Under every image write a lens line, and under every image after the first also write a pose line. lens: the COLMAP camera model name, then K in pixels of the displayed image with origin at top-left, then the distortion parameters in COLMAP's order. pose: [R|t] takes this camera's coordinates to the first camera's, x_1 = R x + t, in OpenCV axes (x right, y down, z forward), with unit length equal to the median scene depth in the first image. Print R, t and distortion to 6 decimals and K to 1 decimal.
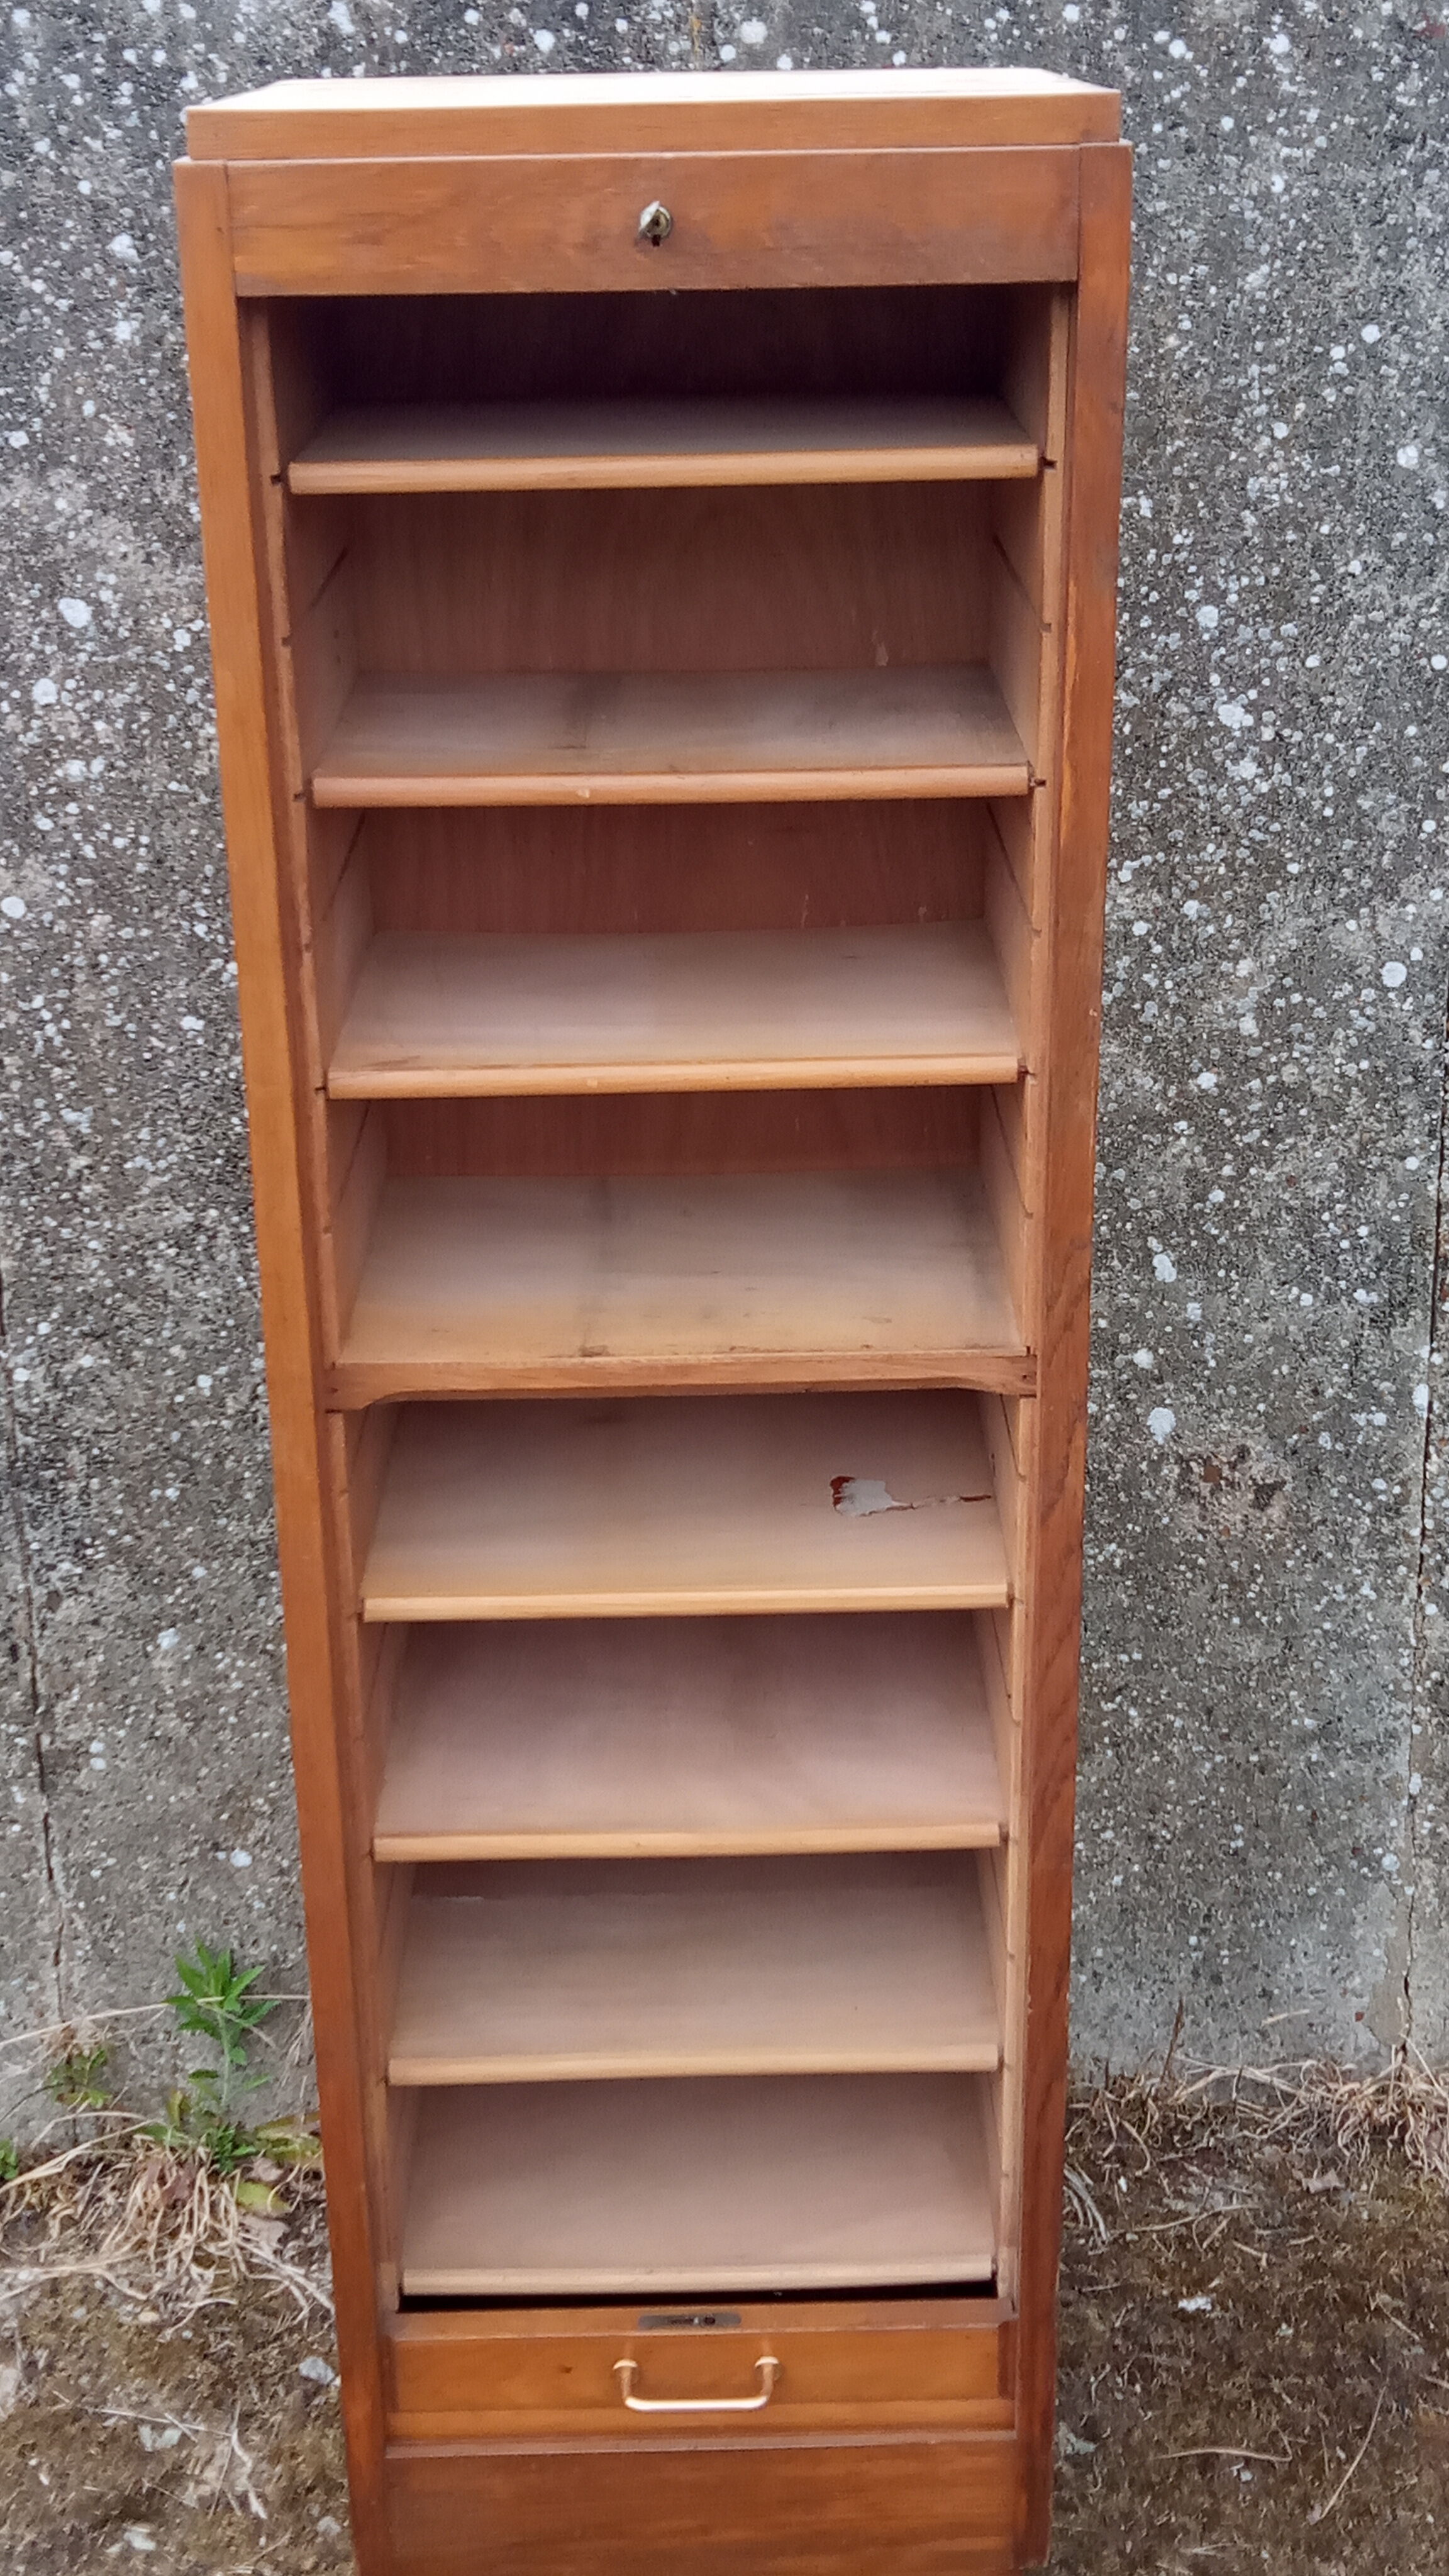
lens RADIAL K [[3227.1, 0, 764.2], [0, 3227.1, 1301.1], [0, 0, 1]] dist [0.041616, 0.000000]
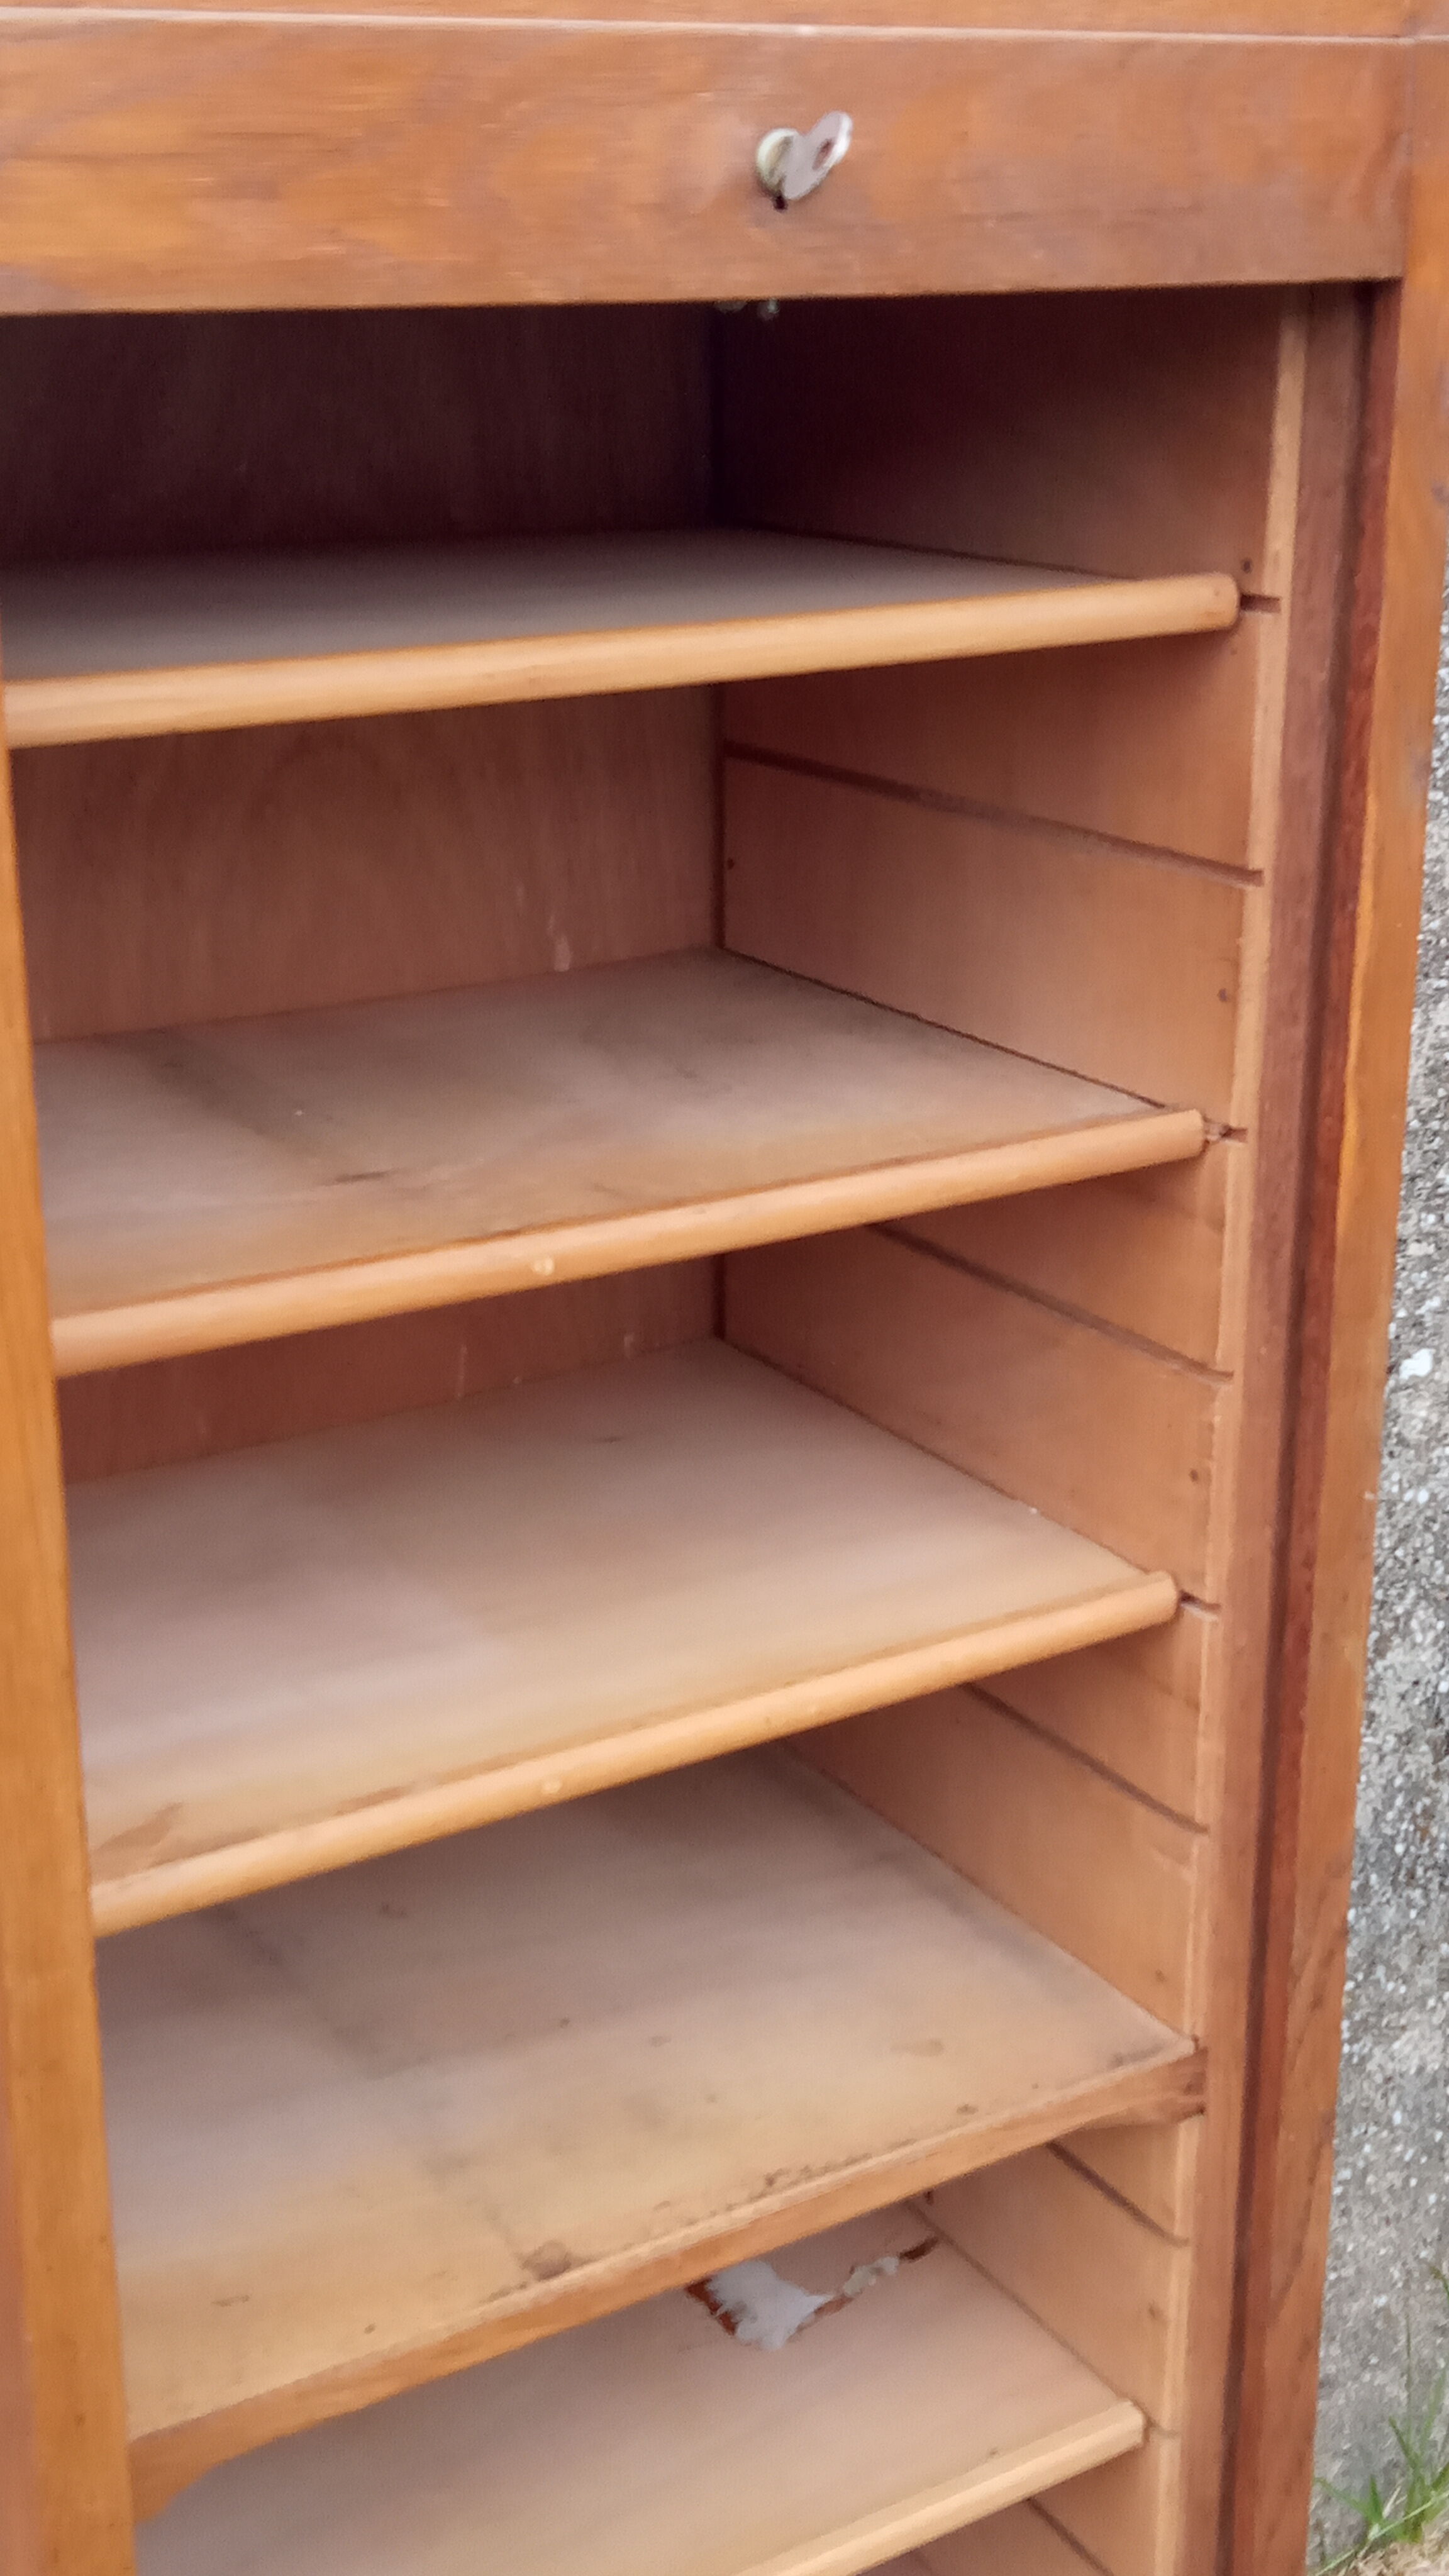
lens RADIAL K [[3227.1, 0, 803.8], [0, 3227.1, 1295.9], [0, 0, 1]] dist [0.041616, 0.000000]
pose [[0.853799, -0.158158, 0.495997, -0.214510], [0.191526, 0.981344, -0.016768, -0.103922], [-0.484092, 0.109313, 0.868162, 0.400607]]
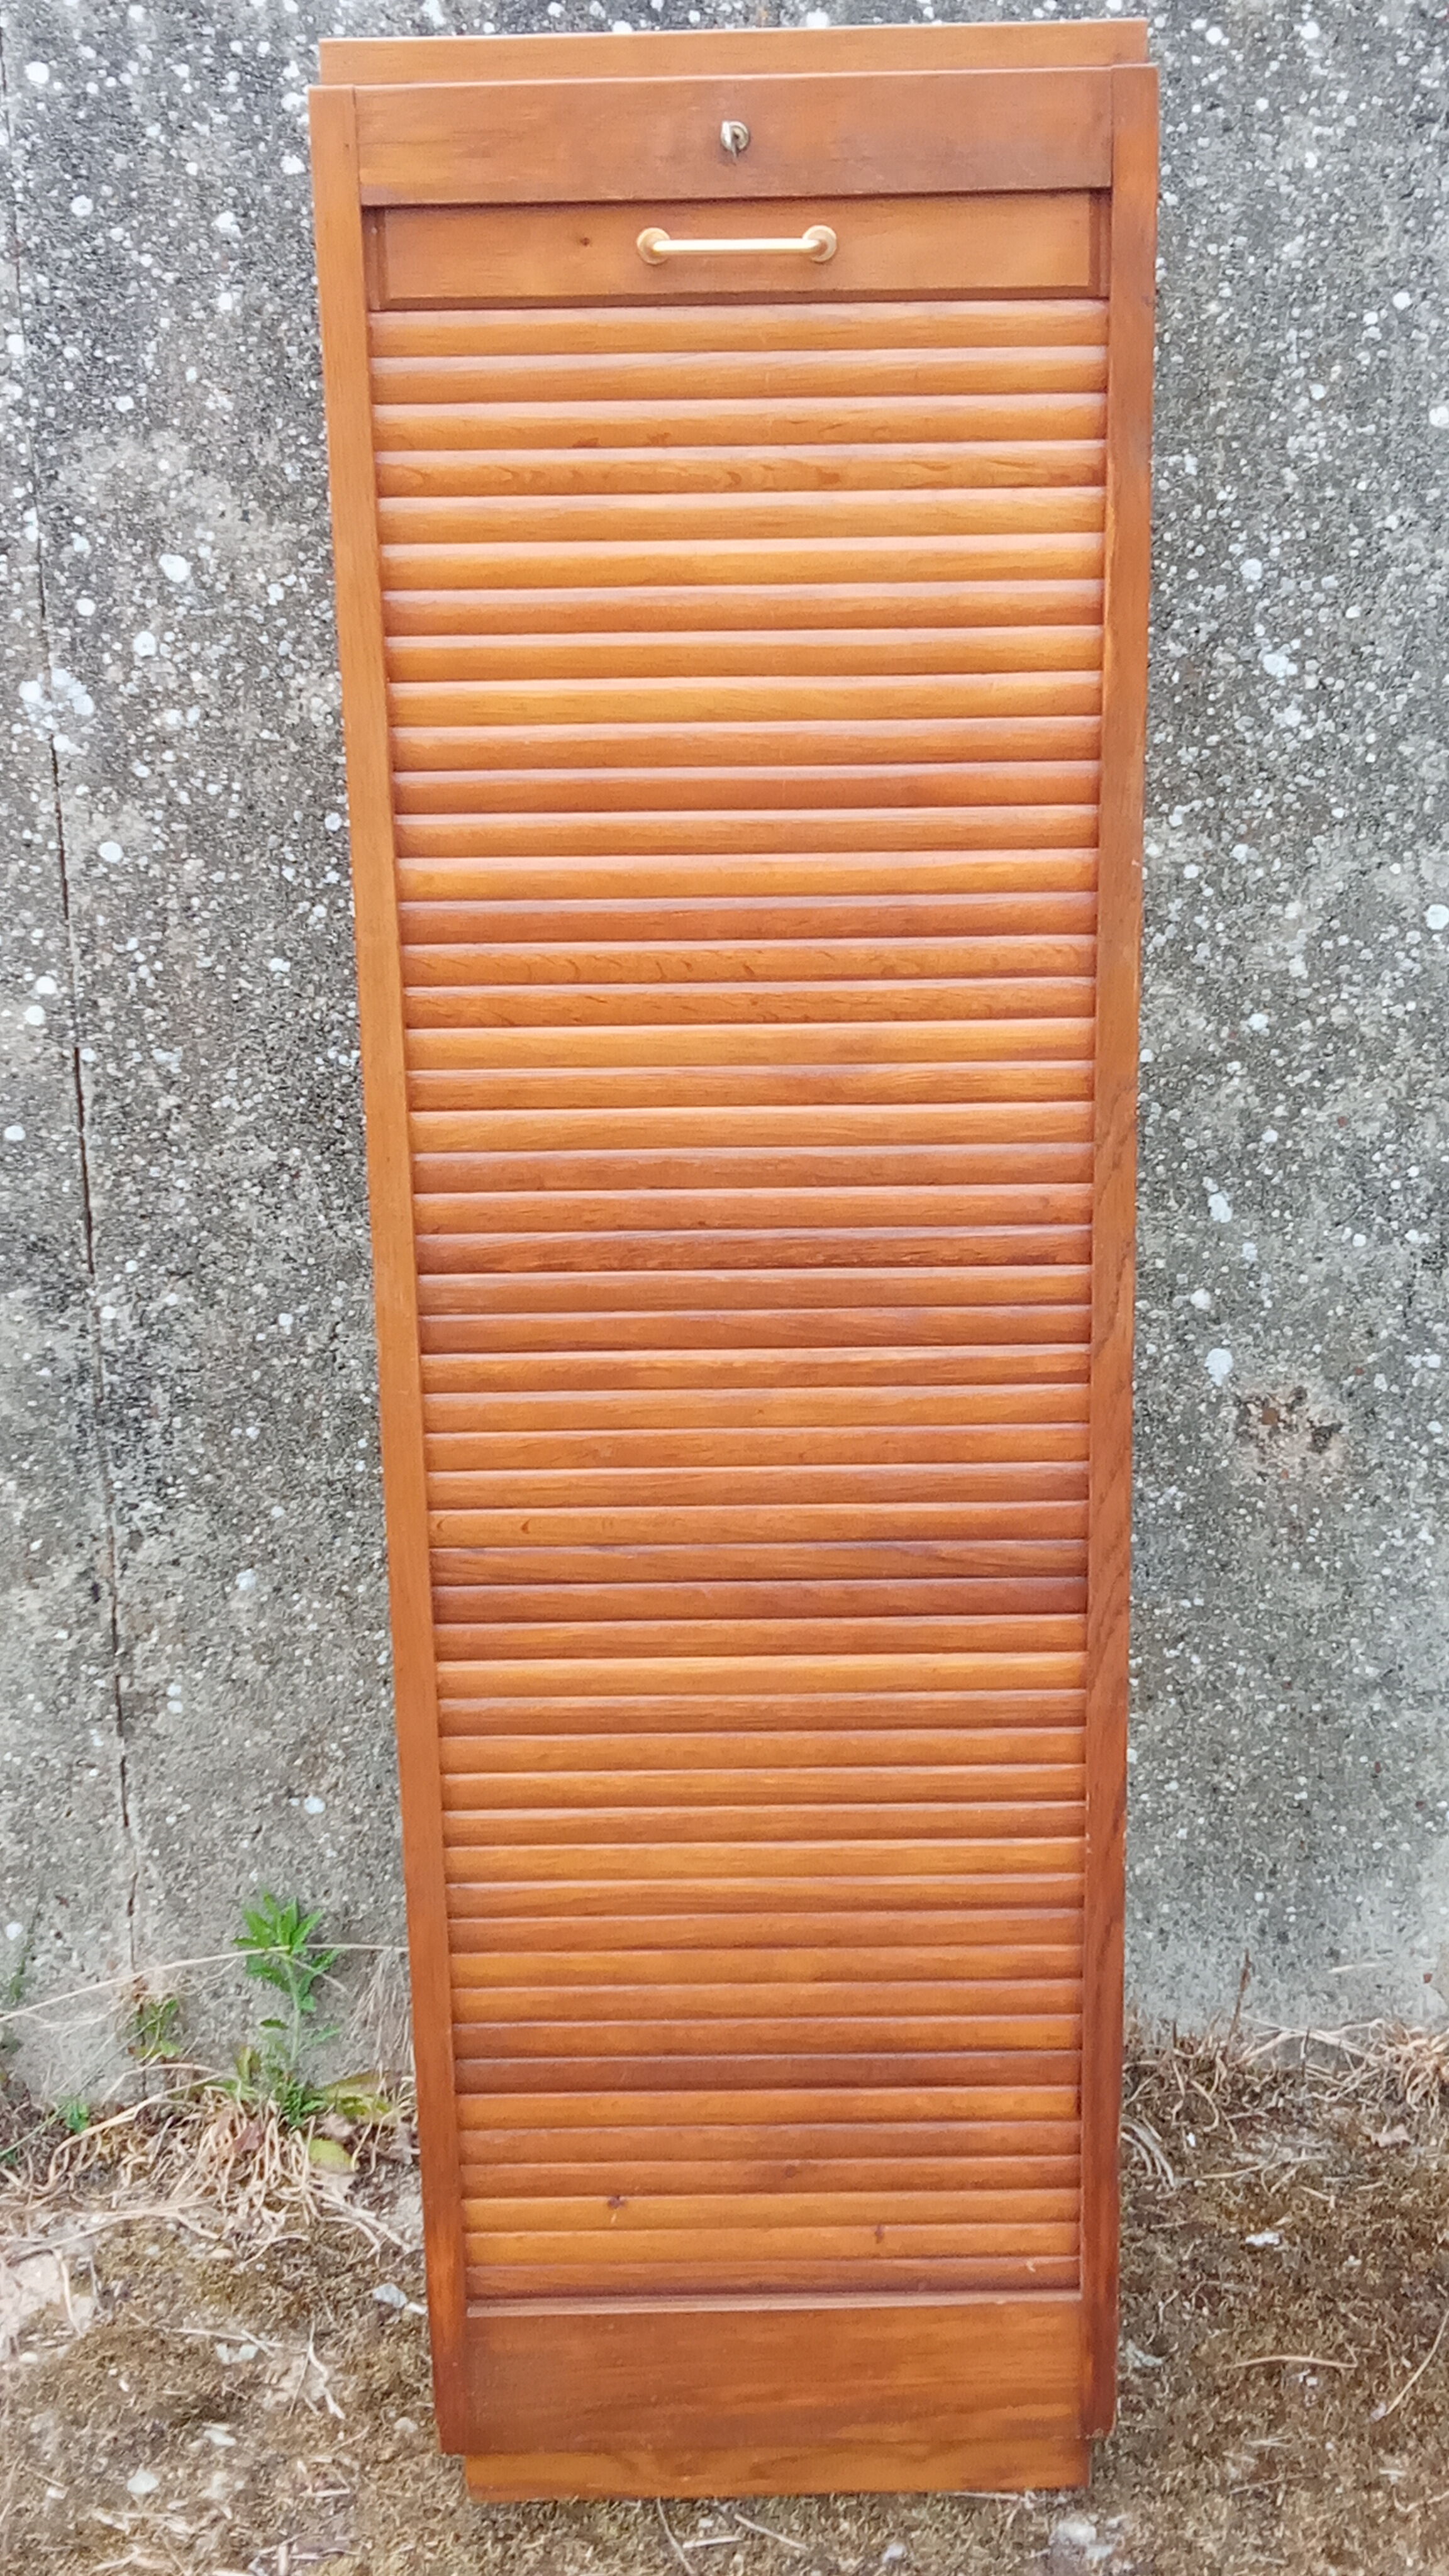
lens RADIAL K [[3594.9, 0, 782.5], [0, 3594.9, 1298.8], [0, 0, 1]] dist [0.057328, 0.000000]
pose [[0.999945, -0.003378, -0.009900, -0.004135], [0.002629, 0.997205, -0.074663, 0.112347], [0.010124, 0.074633, 0.997160, -0.151170]]
